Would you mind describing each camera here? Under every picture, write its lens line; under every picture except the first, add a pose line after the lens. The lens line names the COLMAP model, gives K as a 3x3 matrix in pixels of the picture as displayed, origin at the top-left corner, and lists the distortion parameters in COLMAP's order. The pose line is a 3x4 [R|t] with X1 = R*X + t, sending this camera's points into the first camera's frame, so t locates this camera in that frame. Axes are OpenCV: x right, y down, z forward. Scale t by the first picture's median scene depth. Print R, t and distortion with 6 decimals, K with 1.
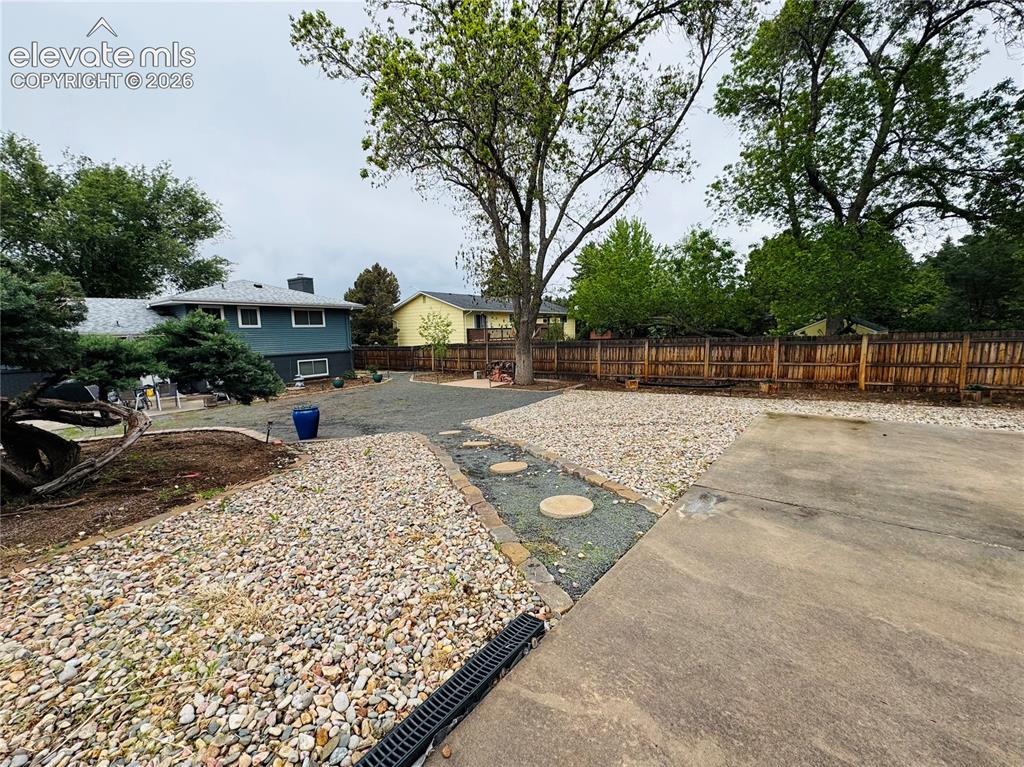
lens RADIAL K [[408.8, 0, 514.4], [0, 408.8, 383.5], [0, 0, 1]] dist [-0.002761, 0.000910]
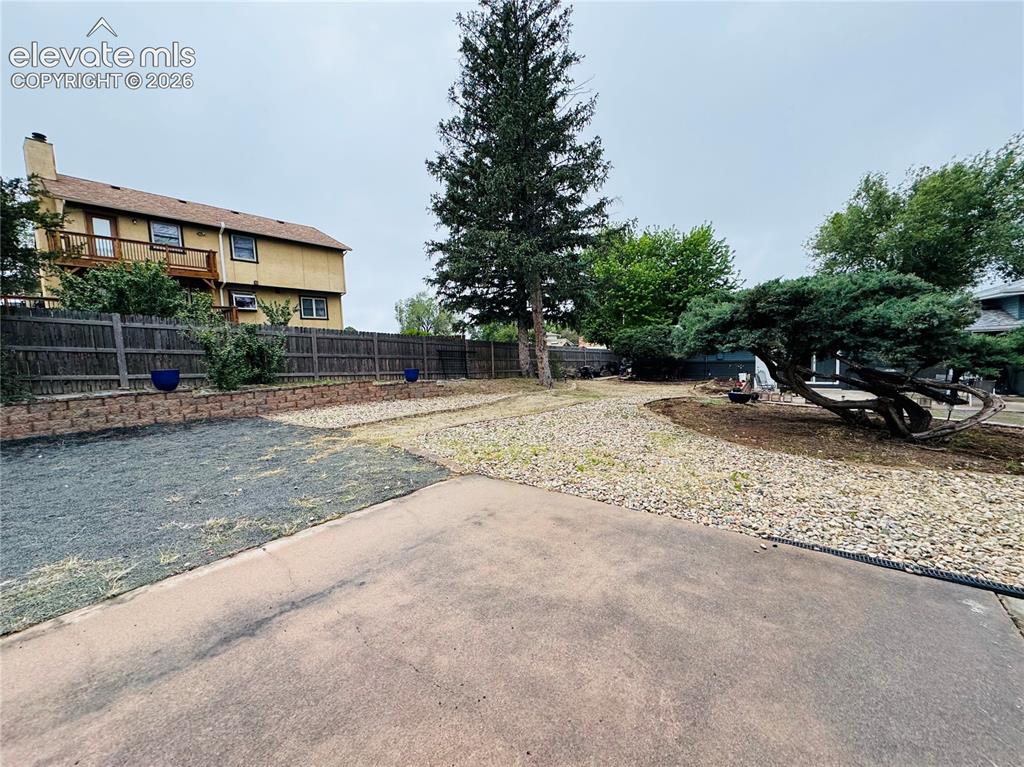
lens RADIAL K [[408.8, 0, 508.3], [0, 408.8, 380.3], [0, 0, 1]] dist [-0.002761, 0.000910]
pose [[0.032888, 0.097537, -0.994688, 0.049229], [-0.094611, 0.991061, 0.094053, 0.009458], [0.994971, 0.091015, 0.041822, -0.102466]]
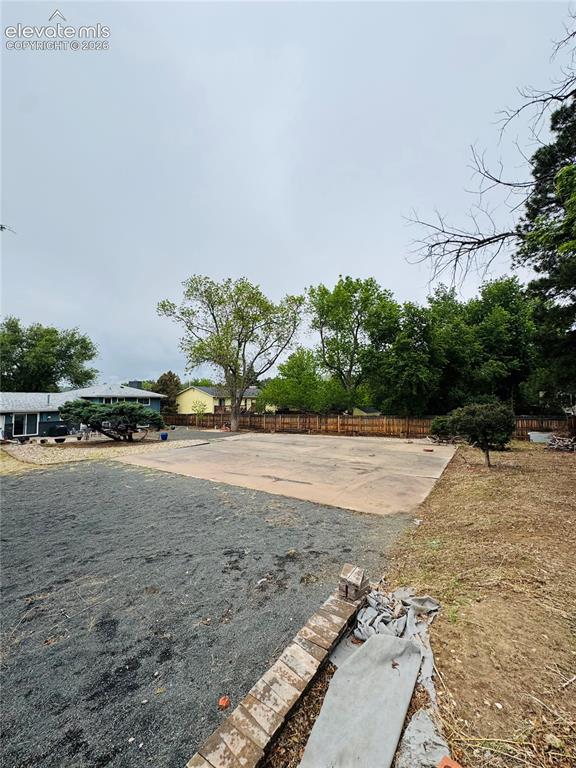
lens RADIAL K [[306.6, 0, 289.0], [0, 306.6, 381.1], [0, 0, 1]] dist [-0.002761, 0.000910]
pose [[0.994150, 0.030093, 0.103734, 0.125072], [-0.010042, 0.981996, -0.188637, 0.041556], [-0.107542, 0.186492, 0.976553, -0.760132]]
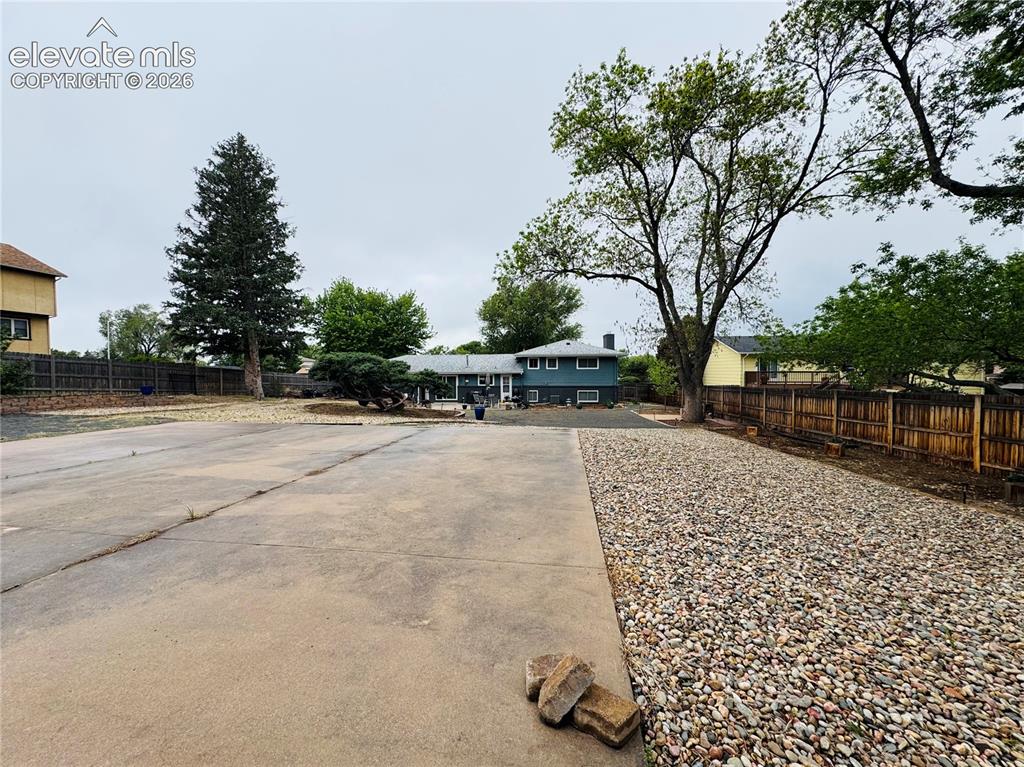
lens RADIAL K [[408.8, 0, 512.1], [0, 408.8, 380.9], [0, 0, 1]] dist [-0.002761, 0.000910]
pose [[0.540534, 0.038740, -0.840430, 0.579534], [-0.119005, 0.992416, -0.030793, -0.014068], [0.832863, 0.116660, 0.541045, -0.044597]]
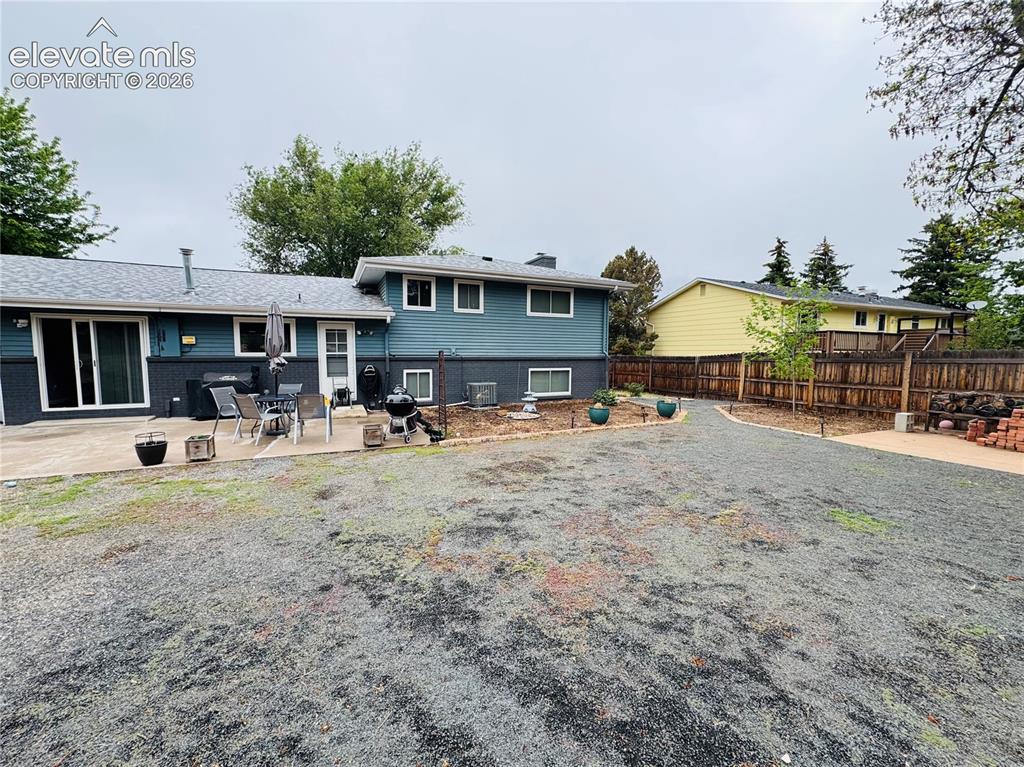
lens RADIAL K [[408.8, 0, 506.5], [0, 408.8, 384.0], [0, 0, 1]] dist [-0.002761, 0.000910]
pose [[0.862155, 0.063179, -0.502689, -0.224356], [-0.087800, 0.995814, -0.025429, -0.012598], [0.498978, 0.066060, 0.864093, 0.405692]]
